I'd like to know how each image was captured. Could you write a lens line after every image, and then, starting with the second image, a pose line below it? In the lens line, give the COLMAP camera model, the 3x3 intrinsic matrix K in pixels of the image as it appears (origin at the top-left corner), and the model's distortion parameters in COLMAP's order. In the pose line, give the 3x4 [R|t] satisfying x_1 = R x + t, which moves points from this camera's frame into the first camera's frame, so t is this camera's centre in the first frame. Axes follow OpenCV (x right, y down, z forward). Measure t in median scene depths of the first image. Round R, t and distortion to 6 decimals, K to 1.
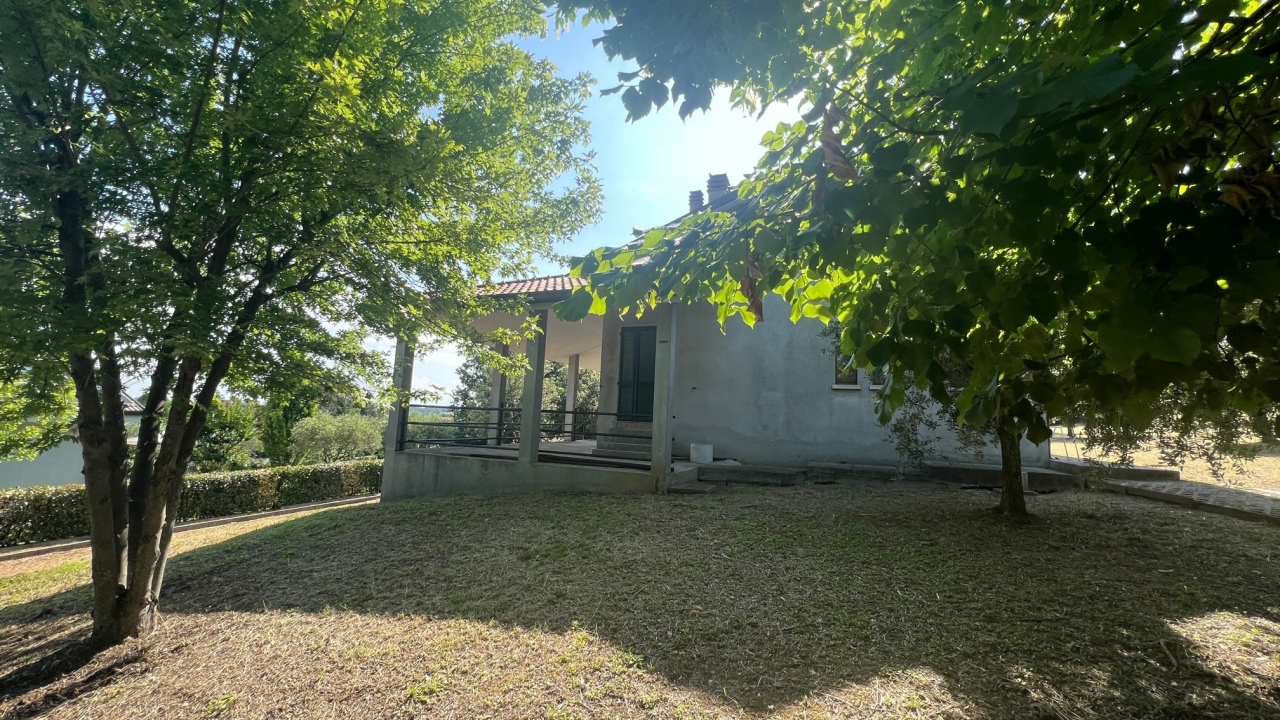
lens RADIAL K [[510.7, 0, 636.7], [0, 510.7, 359.1], [0, 0, 1]] dist [-0.000192, -0.000011]
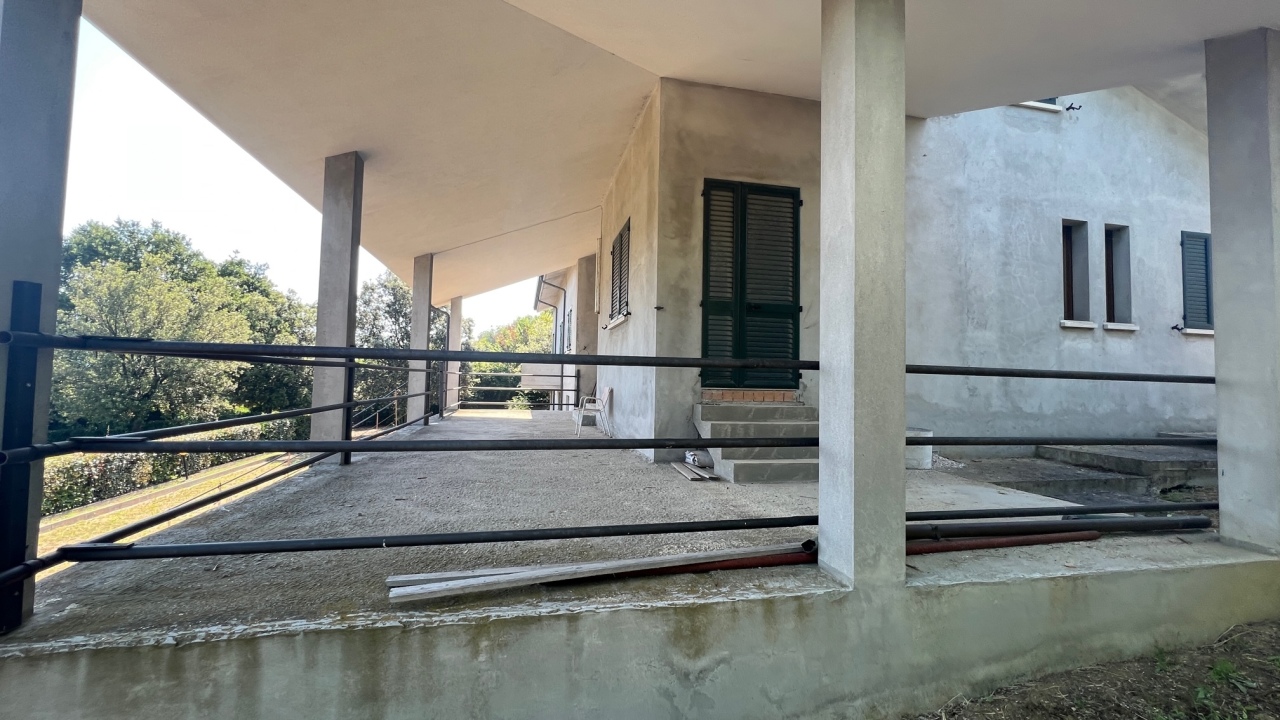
lens RADIAL K [[510.7, 0, 636.7], [0, 510.7, 359.1], [0, 0, 1]] dist [-0.000192, -0.000011]
pose [[0.820434, -0.004037, 0.571727, -0.362986], [-0.049439, 0.995729, 0.077976, 0.067405], [-0.569600, -0.092240, 0.816730, 0.705673]]
